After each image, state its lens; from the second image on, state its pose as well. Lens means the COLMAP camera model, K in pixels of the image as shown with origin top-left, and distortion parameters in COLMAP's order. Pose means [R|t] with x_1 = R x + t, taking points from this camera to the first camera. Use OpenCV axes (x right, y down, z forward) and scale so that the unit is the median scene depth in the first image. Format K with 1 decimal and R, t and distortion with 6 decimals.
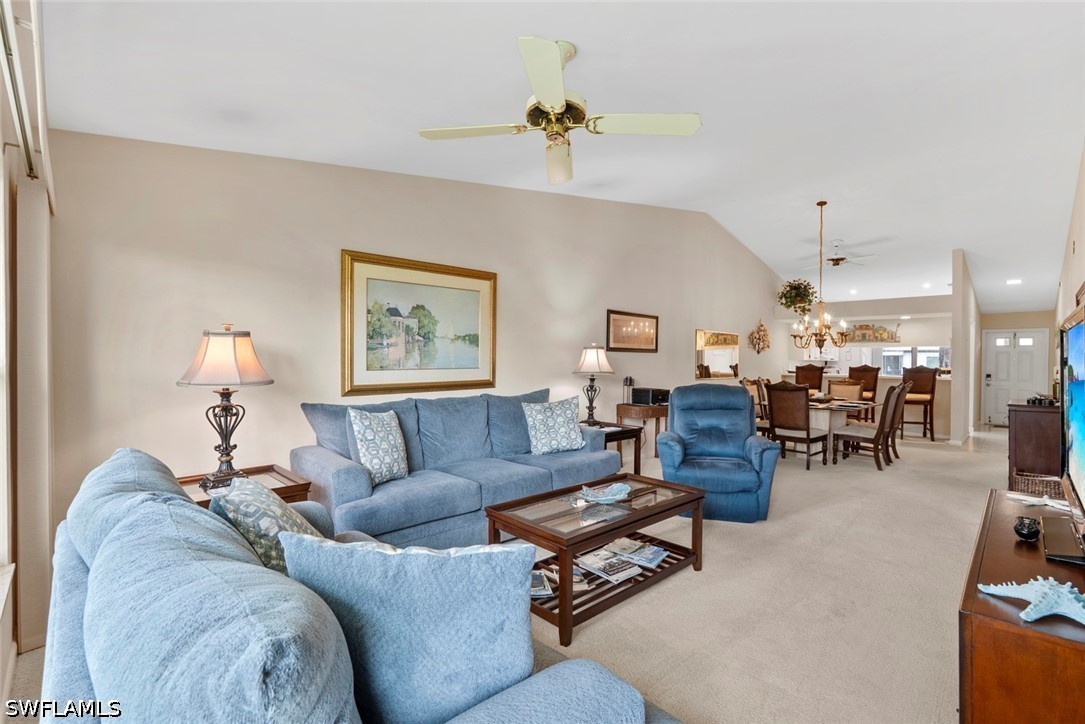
lens RADIAL K [[497.5, 0, 542.5], [0, 497.5, 362.0], [0, 0, 1]] dist [0.008657, -0.000058]
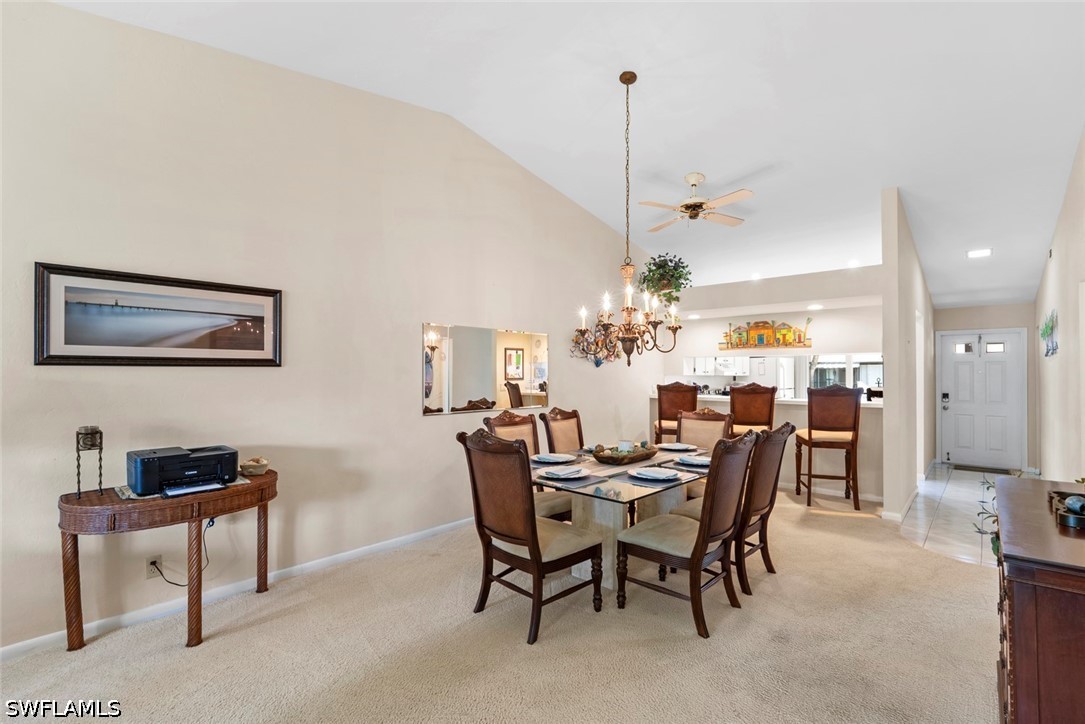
lens RADIAL K [[481.7, 0, 543.0], [0, 481.7, 364.2], [0, 0, 1]] dist [-0.001419, -0.000148]
pose [[0.999641, -0.004686, 0.026384, 0.371907], [0.005147, 0.999835, -0.017437, -0.009138], [-0.026298, 0.017567, 0.999500, 0.409301]]
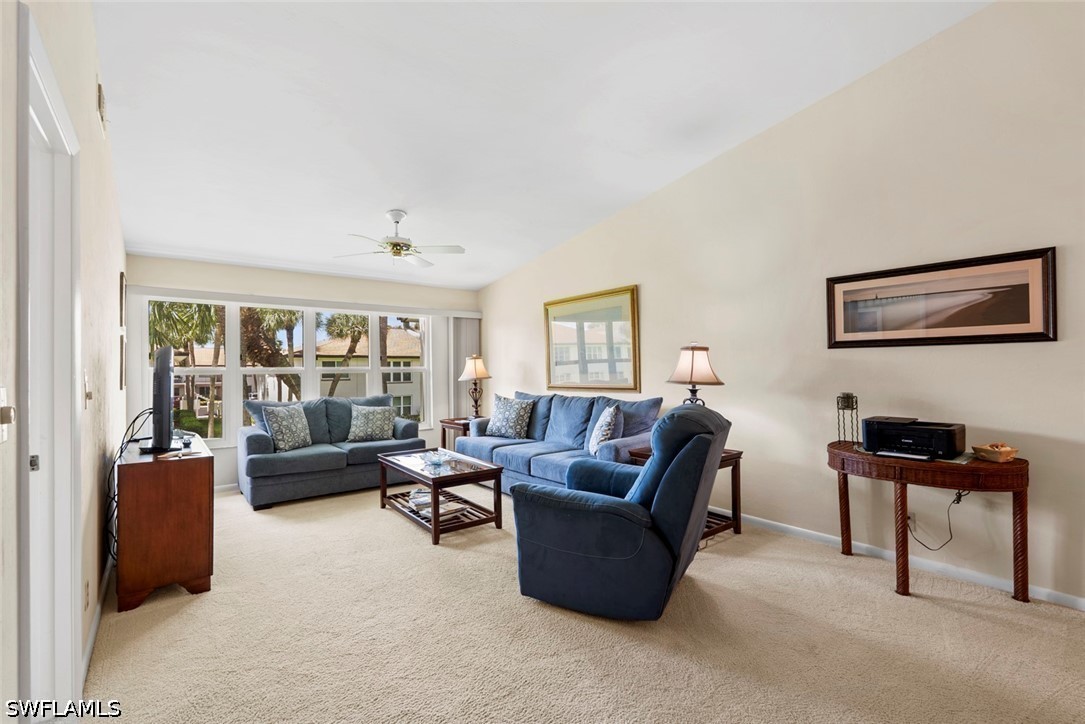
lens RADIAL K [[481.7, 0, 543.0], [0, 481.7, 364.2], [0, 0, 1]] dist [-0.001419, -0.000148]
pose [[-0.121411, -0.011169, -0.992539, 0.514885], [0.006050, 0.999910, -0.011992, 0.001226], [0.992584, -0.007461, -0.121333, 0.503633]]
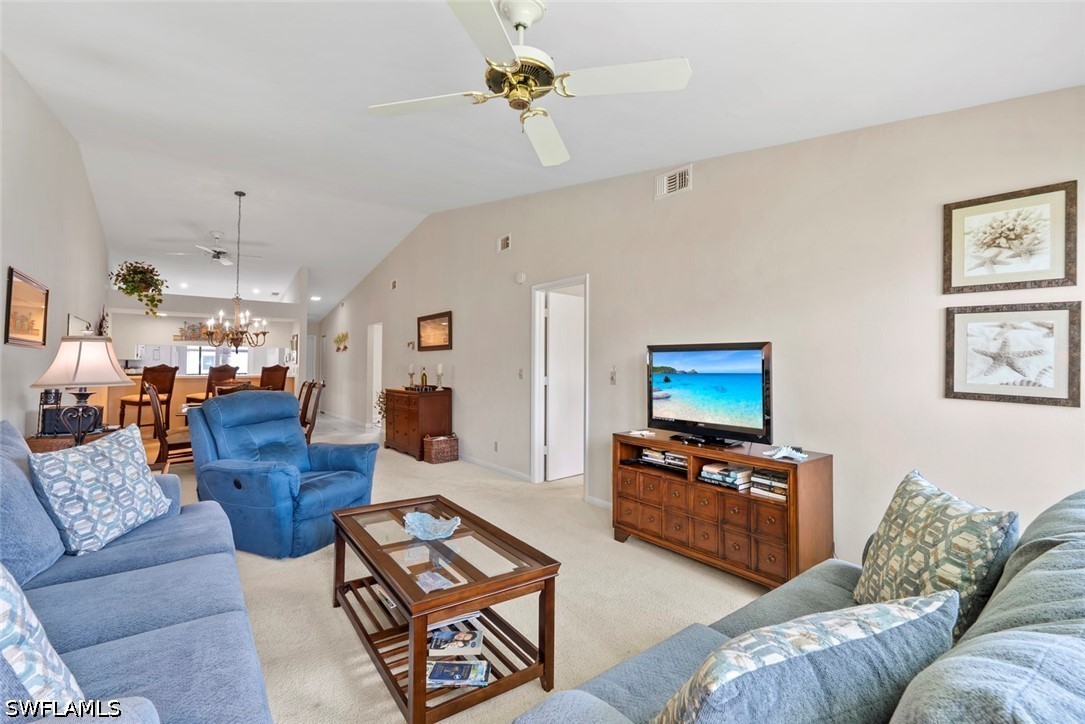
lens RADIAL K [[499.1, 0, 543.8], [0, 499.1, 341.3], [0, 0, 1]] dist [-0.000050, -0.000028]
pose [[0.161406, 0.037472, 0.986176, -0.216392], [0.000086, 0.999278, -0.037984, -0.002492], [-0.986888, 0.006215, 0.161287, 0.231695]]
